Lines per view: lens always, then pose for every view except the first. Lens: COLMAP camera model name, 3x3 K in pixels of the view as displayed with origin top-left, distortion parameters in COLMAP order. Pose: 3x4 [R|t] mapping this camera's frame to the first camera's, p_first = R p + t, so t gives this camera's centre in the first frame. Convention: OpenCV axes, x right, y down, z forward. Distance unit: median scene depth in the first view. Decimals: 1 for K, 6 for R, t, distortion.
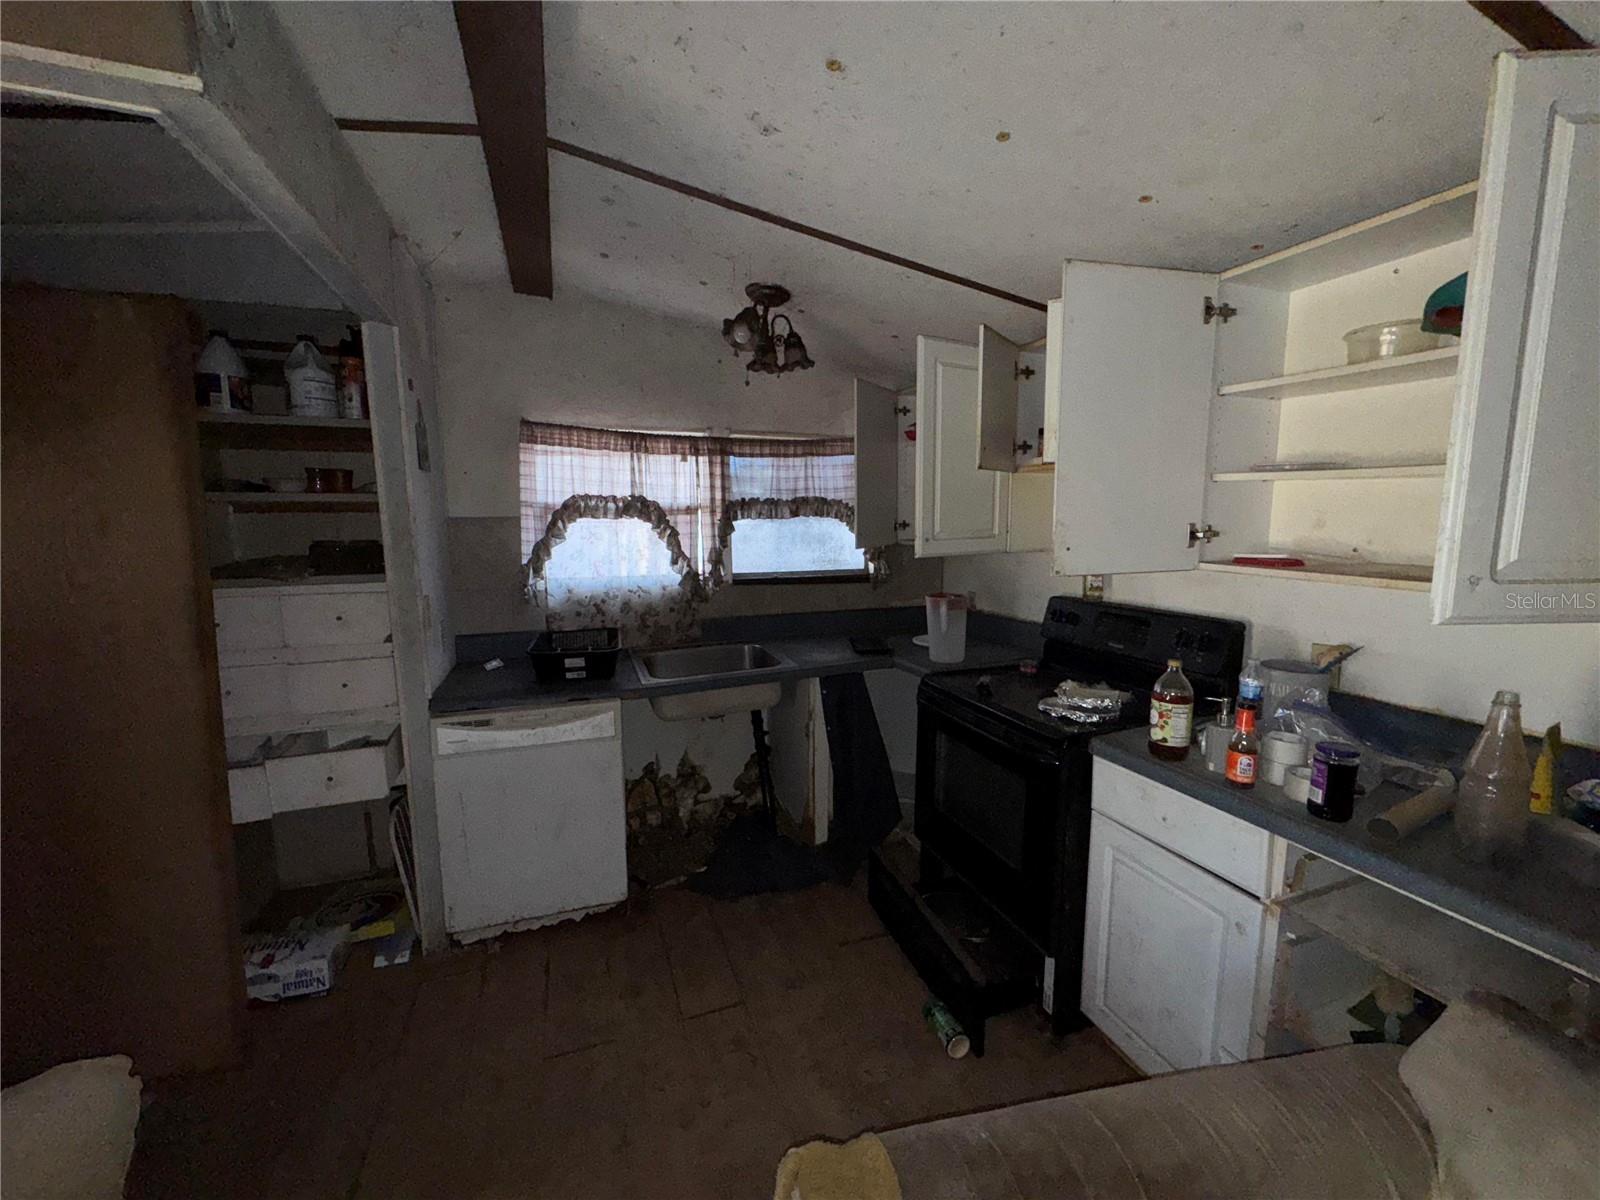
lens RADIAL K [[644.8, 0, 800.0], [0, 644.8, 600.0], [0, 0, 1]] dist [-0.000387, -0.000008]
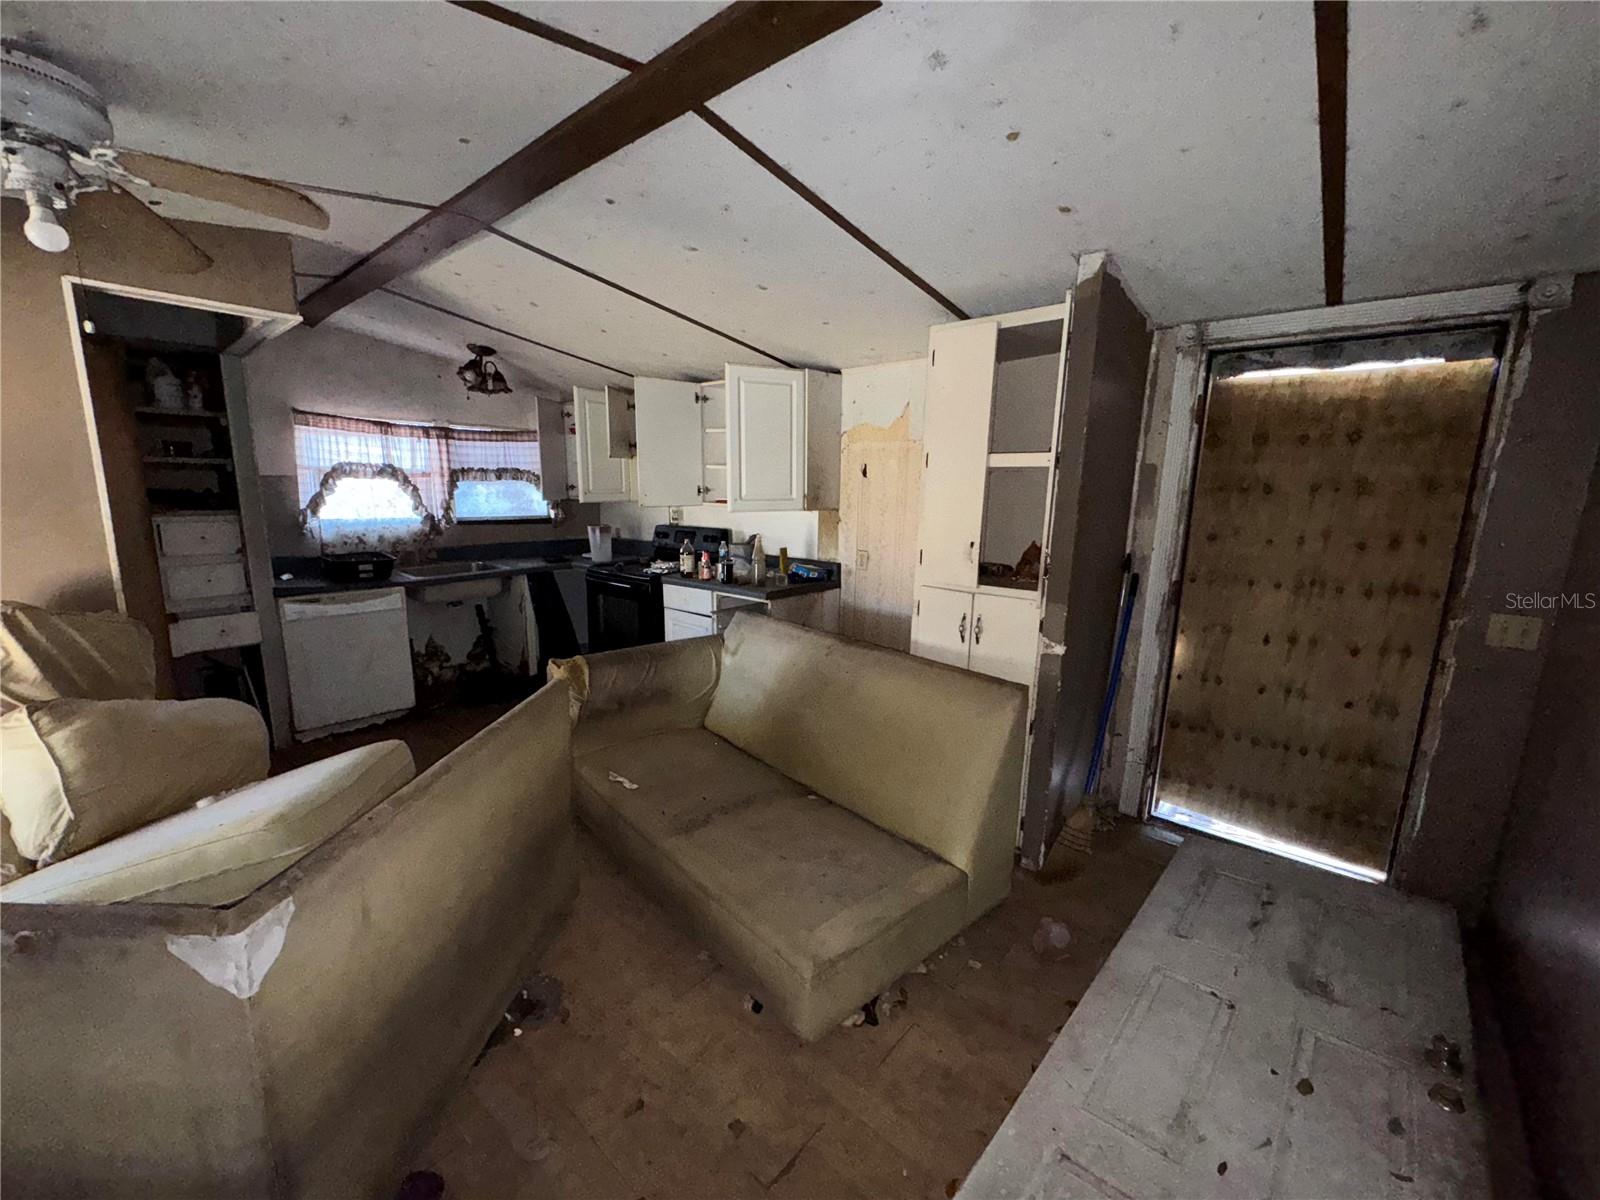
lens RADIAL K [[645.1, 0, 800.0], [0, 645.1, 600.0], [0, 0, 1]] dist [-0.000440, 0.000073]
pose [[0.879382, -0.065116, 0.471643, -0.137342], [0.043873, 0.997471, 0.055913, 0.117835], [-0.474091, -0.028476, 0.880015, -0.818784]]
